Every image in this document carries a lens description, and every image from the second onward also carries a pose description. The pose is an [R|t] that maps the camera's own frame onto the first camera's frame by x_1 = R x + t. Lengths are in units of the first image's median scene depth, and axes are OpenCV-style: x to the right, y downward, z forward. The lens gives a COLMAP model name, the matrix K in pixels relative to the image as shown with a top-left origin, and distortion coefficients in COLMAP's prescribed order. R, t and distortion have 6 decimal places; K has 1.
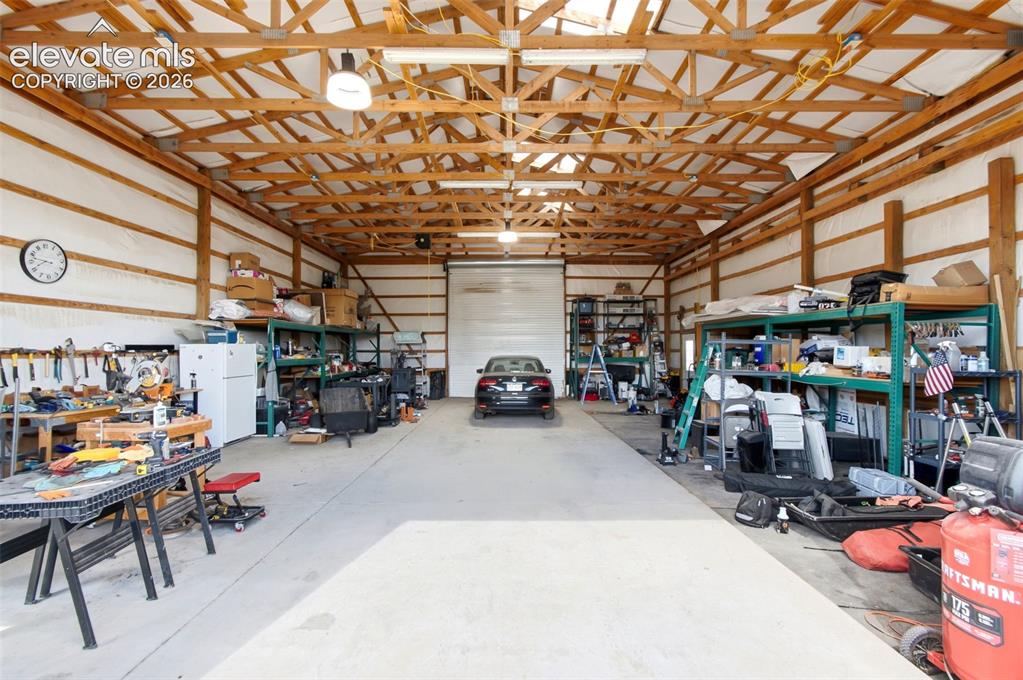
lens RADIAL K [[463.7, 0, 513.0], [0, 463.7, 345.0], [0, 0, 1]] dist [-0.009721, 0.002142]
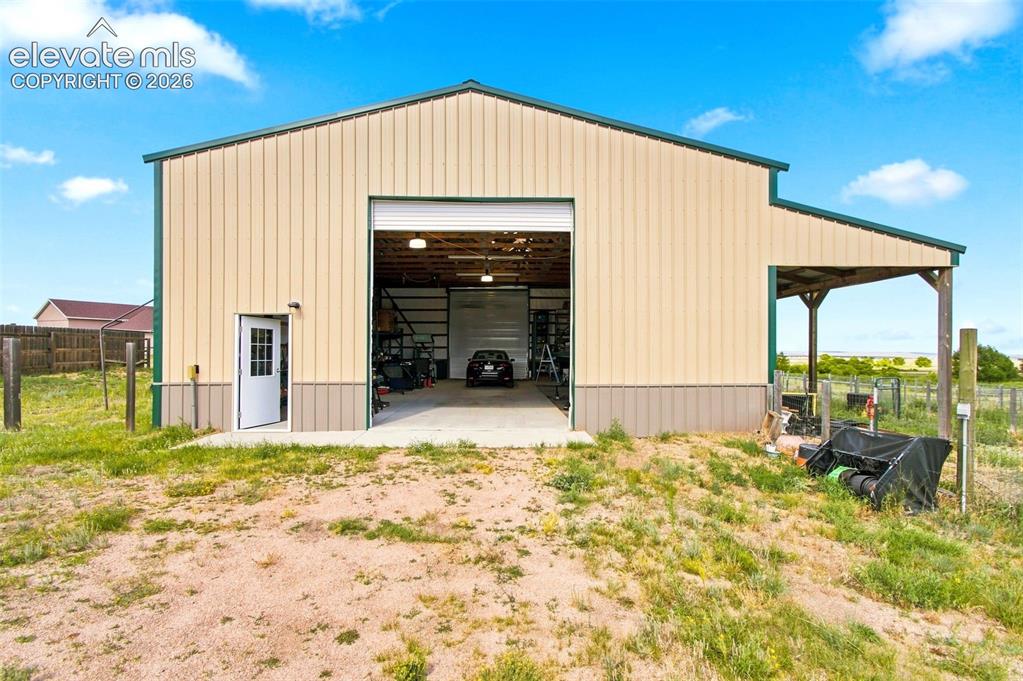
lens RADIAL K [[463.7, 0, 510.0], [0, 463.7, 340.5], [0, 0, 1]] dist [-0.009721, 0.002142]
pose [[0.999975, 0.003962, 0.005921, 0.045558], [-0.003933, 0.999980, -0.004852, -0.002467], [-0.005940, 0.004829, 0.999971, -0.482607]]
